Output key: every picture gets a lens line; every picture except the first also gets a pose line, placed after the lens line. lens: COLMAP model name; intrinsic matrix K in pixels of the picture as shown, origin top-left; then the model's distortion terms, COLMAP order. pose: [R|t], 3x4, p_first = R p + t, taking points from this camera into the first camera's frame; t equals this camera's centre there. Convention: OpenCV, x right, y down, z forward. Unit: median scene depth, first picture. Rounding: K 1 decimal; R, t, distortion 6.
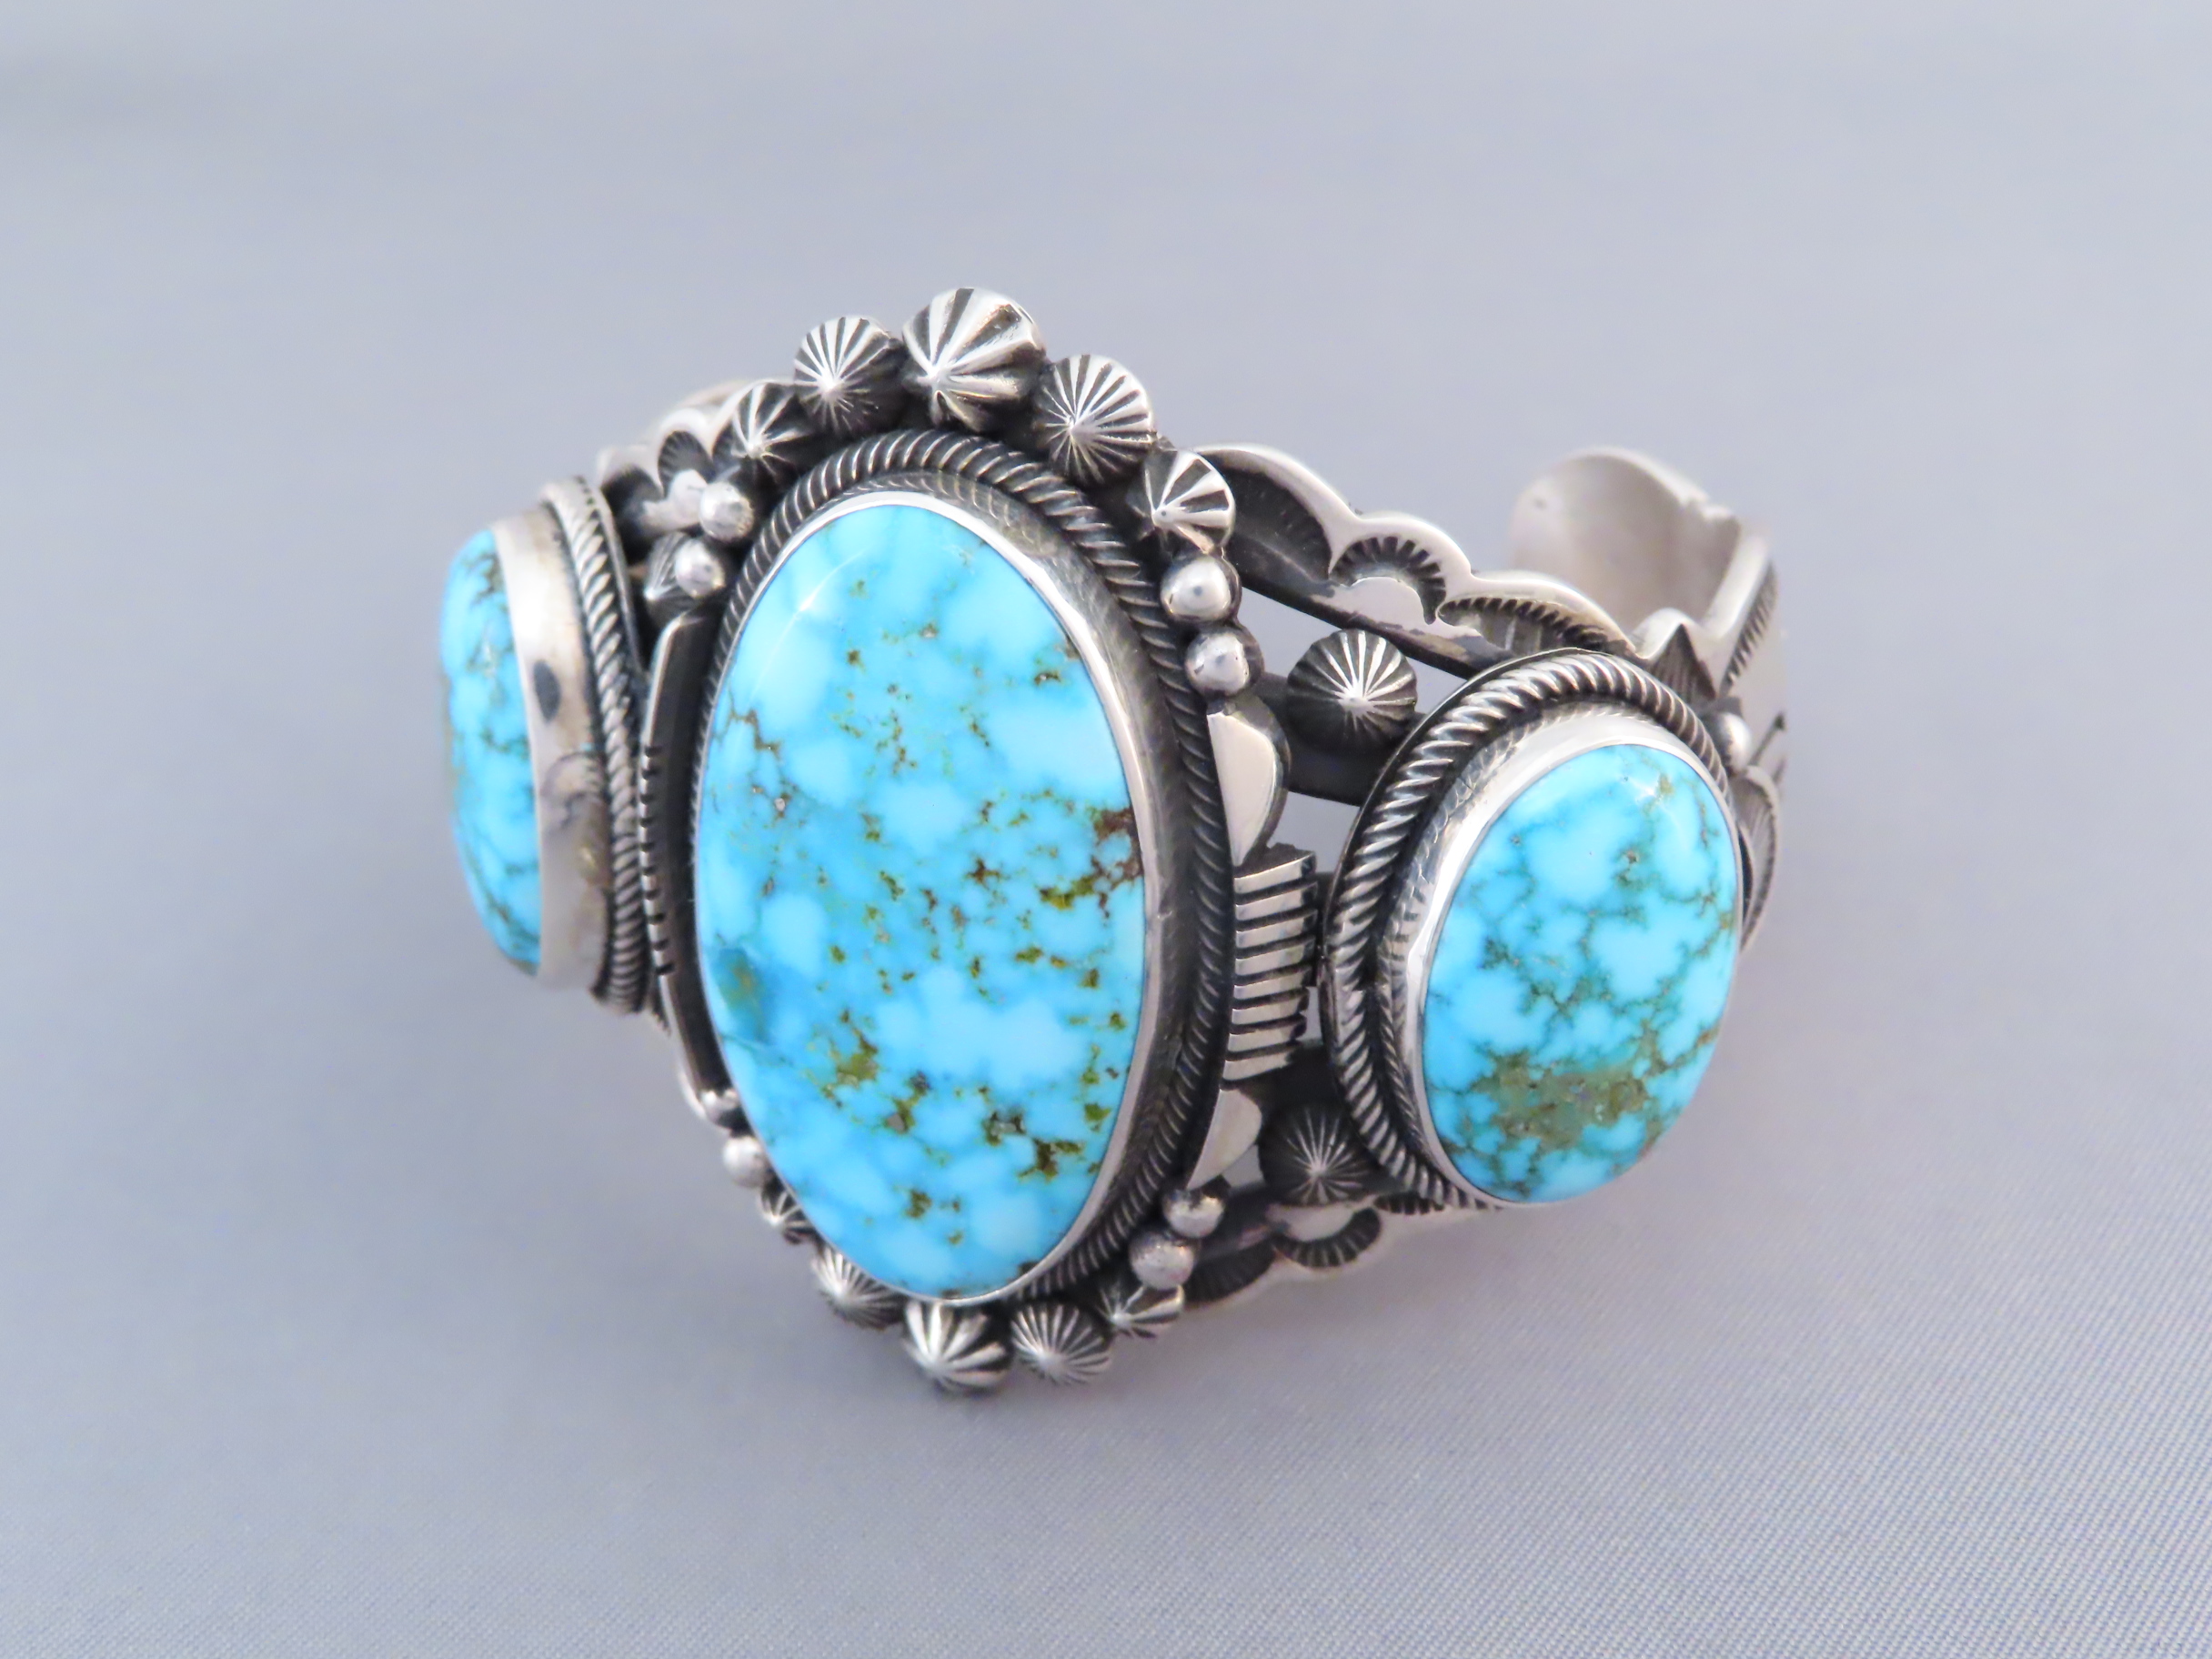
lens RADIAL K [[2565.8, 0, 1106.0], [0, 2565.8, 829.5], [0, 0, 1]] dist [-0.064789, 0.001234]
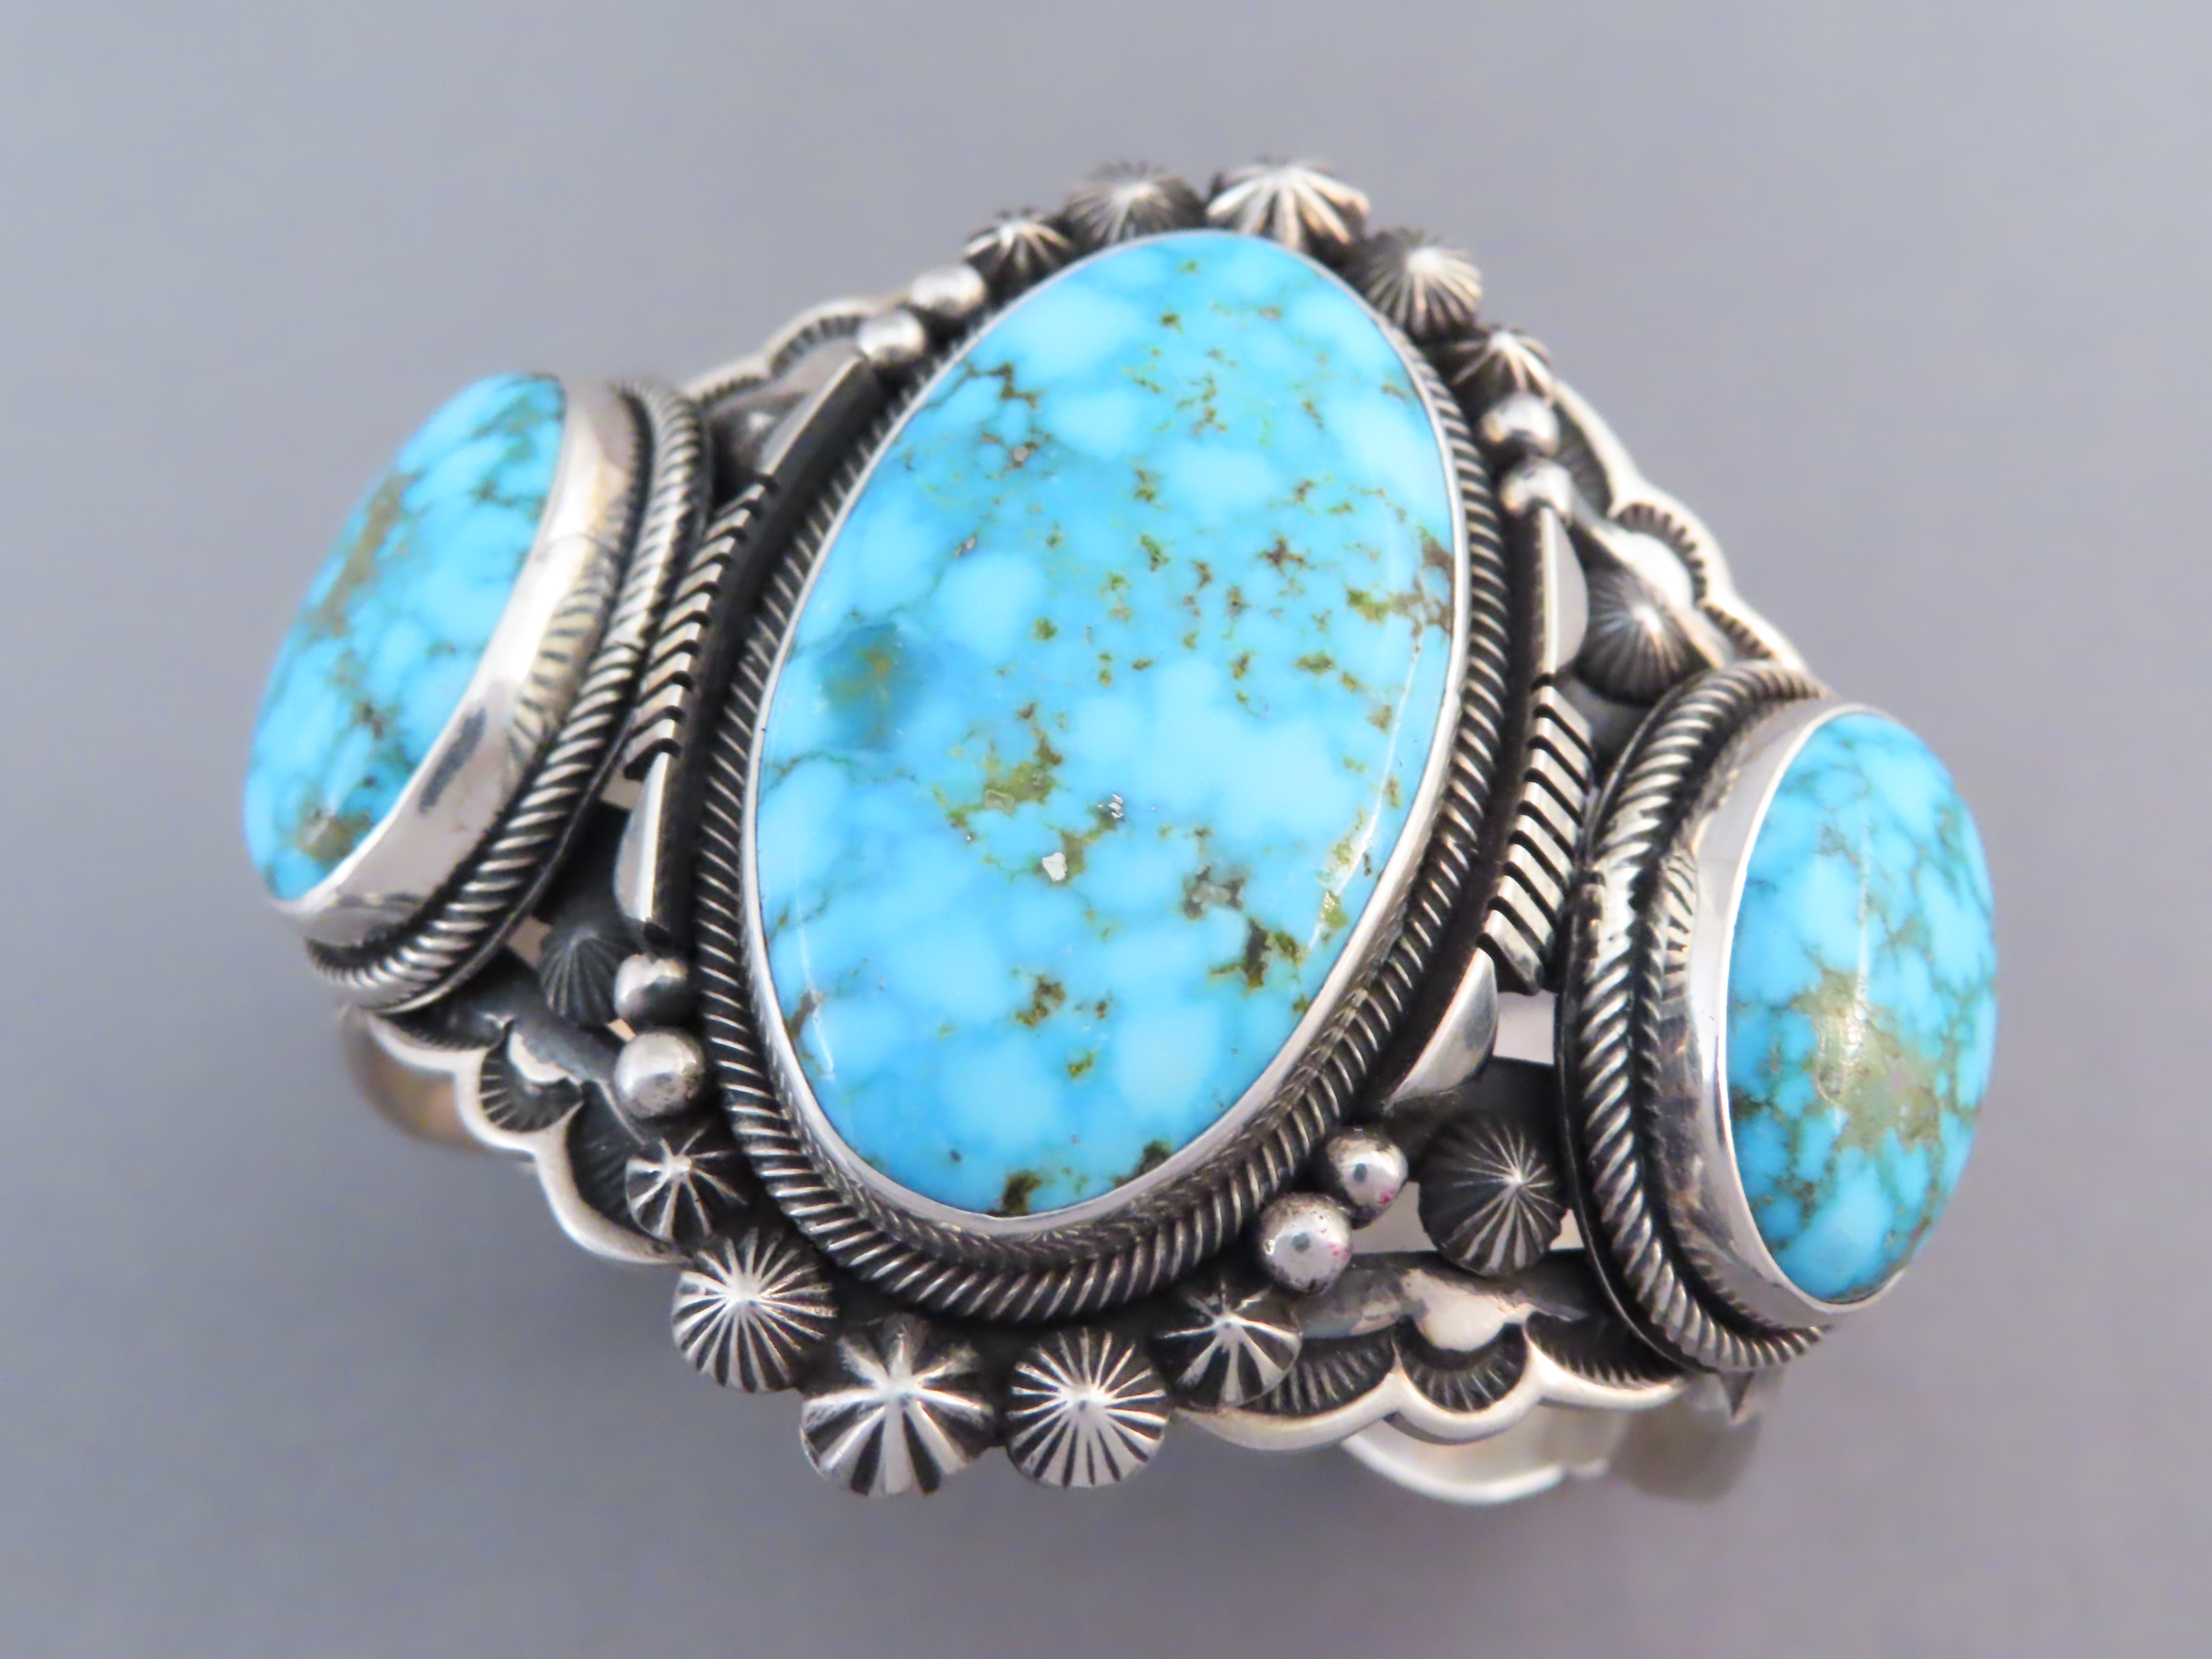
lens RADIAL K [[2565.8, 0, 1106.0], [0, 2565.8, 829.5], [0, 0, 1]] dist [-0.064789, 0.001234]
pose [[0.896672, 0.362601, 0.253968, -0.265196], [-0.084427, 0.703222, -0.705940, 0.635790], [-0.434570, 0.611555, 0.661173, 0.541553]]
